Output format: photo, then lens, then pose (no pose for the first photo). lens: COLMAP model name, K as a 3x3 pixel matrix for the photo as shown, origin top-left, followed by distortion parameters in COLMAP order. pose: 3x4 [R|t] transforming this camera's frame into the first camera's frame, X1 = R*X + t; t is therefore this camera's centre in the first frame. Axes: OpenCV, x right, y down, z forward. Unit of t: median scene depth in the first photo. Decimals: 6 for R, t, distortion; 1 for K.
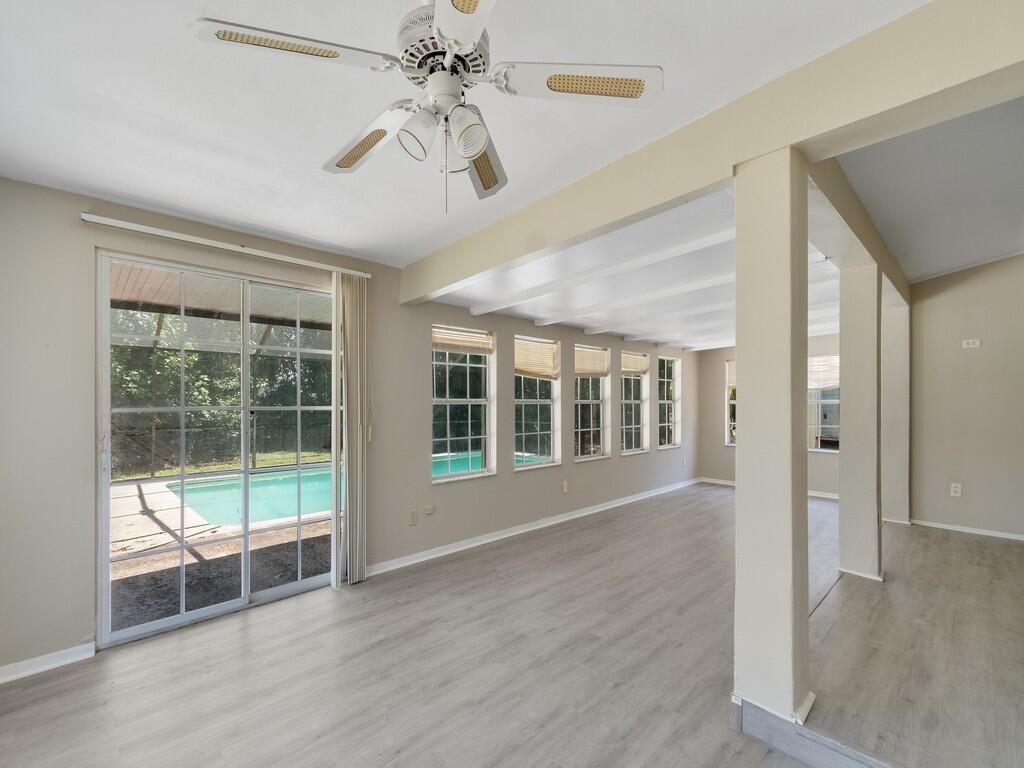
lens RADIAL K [[447.7, 0, 494.7], [0, 447.7, 403.3], [0, 0, 1]] dist [0.000545, -0.000136]
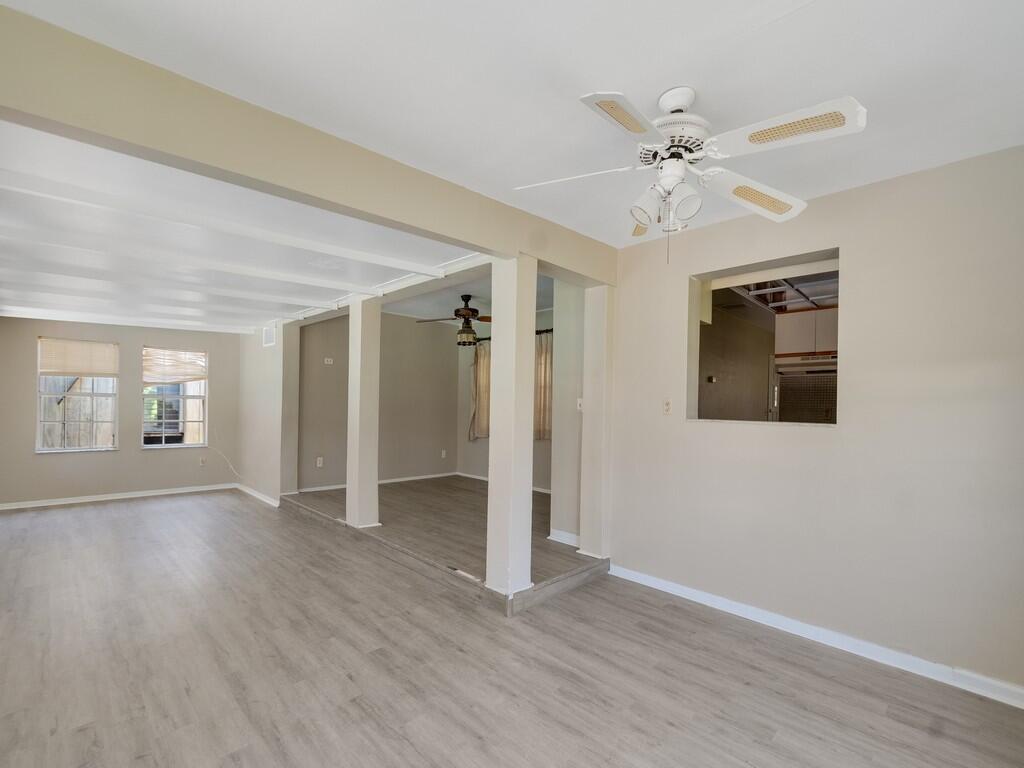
lens RADIAL K [[456.3, 0, 504.6], [0, 456.3, 407.7], [0, 0, 1]] dist [-0.001237, -0.000534]
pose [[-0.036617, -0.004911, 0.999317, -0.430313], [-0.022792, 0.999732, 0.004078, 0.000410], [-0.999069, -0.022627, -0.036719, 0.454180]]
